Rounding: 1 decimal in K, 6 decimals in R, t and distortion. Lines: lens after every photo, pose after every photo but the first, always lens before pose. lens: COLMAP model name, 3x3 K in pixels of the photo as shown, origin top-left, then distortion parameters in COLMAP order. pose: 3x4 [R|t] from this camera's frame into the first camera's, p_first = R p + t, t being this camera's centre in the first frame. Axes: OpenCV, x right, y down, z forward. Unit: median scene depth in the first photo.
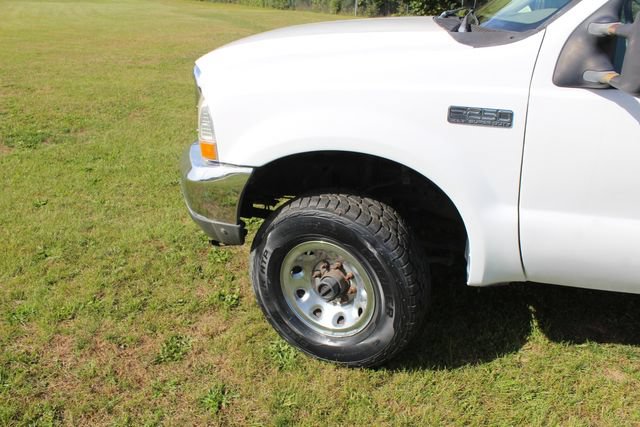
lens RADIAL K [[525.5, 0, 320.0], [0, 525.5, 213.5], [0, 0, 1]] dist [-0.177617, 0.159352]
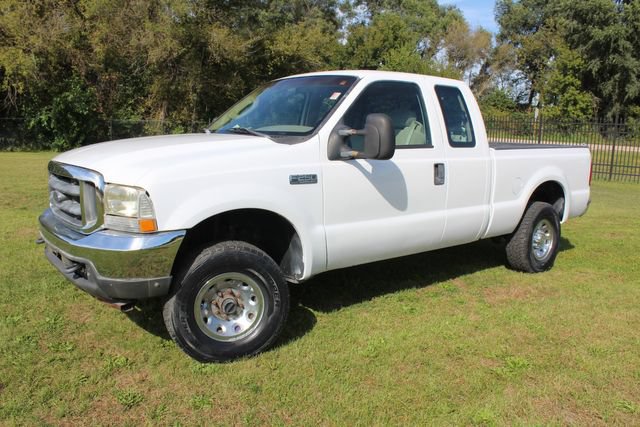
lens RADIAL K [[525.5, 0, 320.0], [0, 525.5, 213.5], [0, 0, 1]] dist [-0.177617, 0.159352]
pose [[0.642322, -0.119184, 0.757111, -0.909286], [0.291974, 0.951399, -0.097938, 0.112227], [-0.708642, 0.283964, 0.645903, -0.207129]]
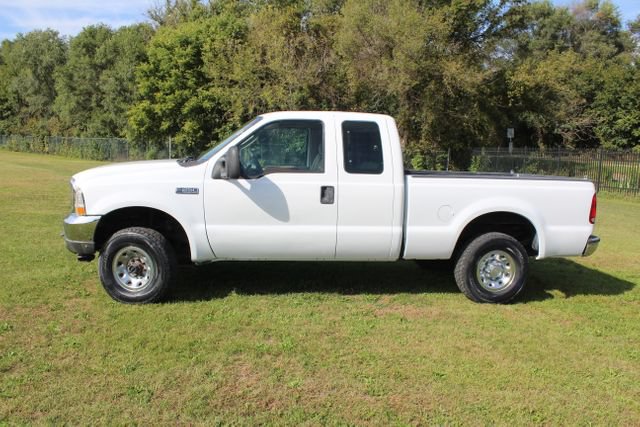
lens RADIAL K [[525.5, 0, 320.0], [0, 525.5, 213.5], [0, 0, 1]] dist [-0.177617, 0.159352]
pose [[0.942867, -0.017893, 0.332689, 0.040892], [0.109744, 0.959510, -0.259417, 0.595192], [-0.314576, 0.281107, 0.906654, -1.406218]]
